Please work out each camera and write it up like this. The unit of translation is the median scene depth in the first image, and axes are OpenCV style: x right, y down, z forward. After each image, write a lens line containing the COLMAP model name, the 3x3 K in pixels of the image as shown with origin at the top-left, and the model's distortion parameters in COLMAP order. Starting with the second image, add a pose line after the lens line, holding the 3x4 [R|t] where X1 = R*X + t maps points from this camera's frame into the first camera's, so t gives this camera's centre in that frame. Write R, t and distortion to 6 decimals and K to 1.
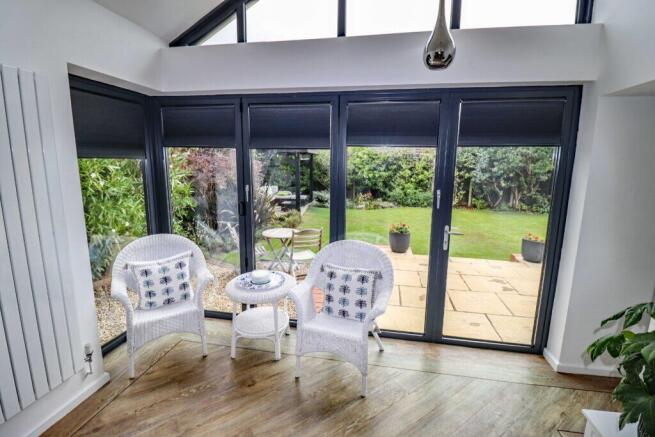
lens RADIAL K [[306.0, 0, 325.1], [0, 306.0, 215.2], [0, 0, 1]] dist [0.002840, -0.001151]
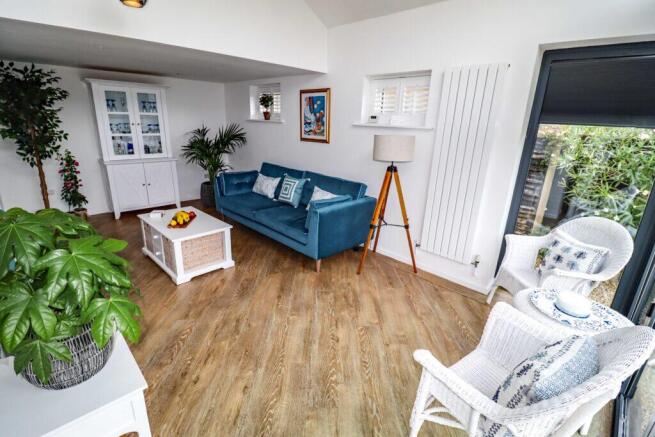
lens RADIAL K [[306.0, 0, 329.2], [0, 306.0, 216.8], [0, 0, 1]] dist [0.002840, -0.001151]
pose [[-0.561323, 0.224896, -0.796454, 0.555706], [-0.185682, 0.903611, 0.386018, -0.127619], [0.806498, 0.364568, -0.465458, 0.792262]]
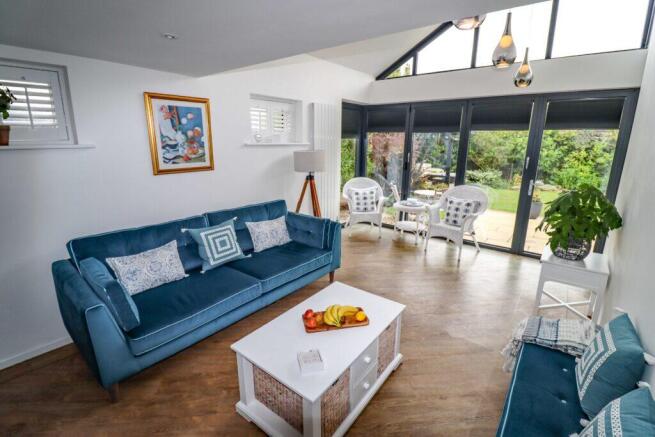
lens RADIAL K [[306.0, 0, 331.2], [0, 306.0, 215.9], [0, 0, 1]] dist [0.002840, -0.001151]
pose [[0.889620, 0.107966, -0.443757, 0.194157], [-0.080503, 0.993512, 0.080331, 0.177020], [0.449551, -0.035740, 0.892539, -0.911102]]
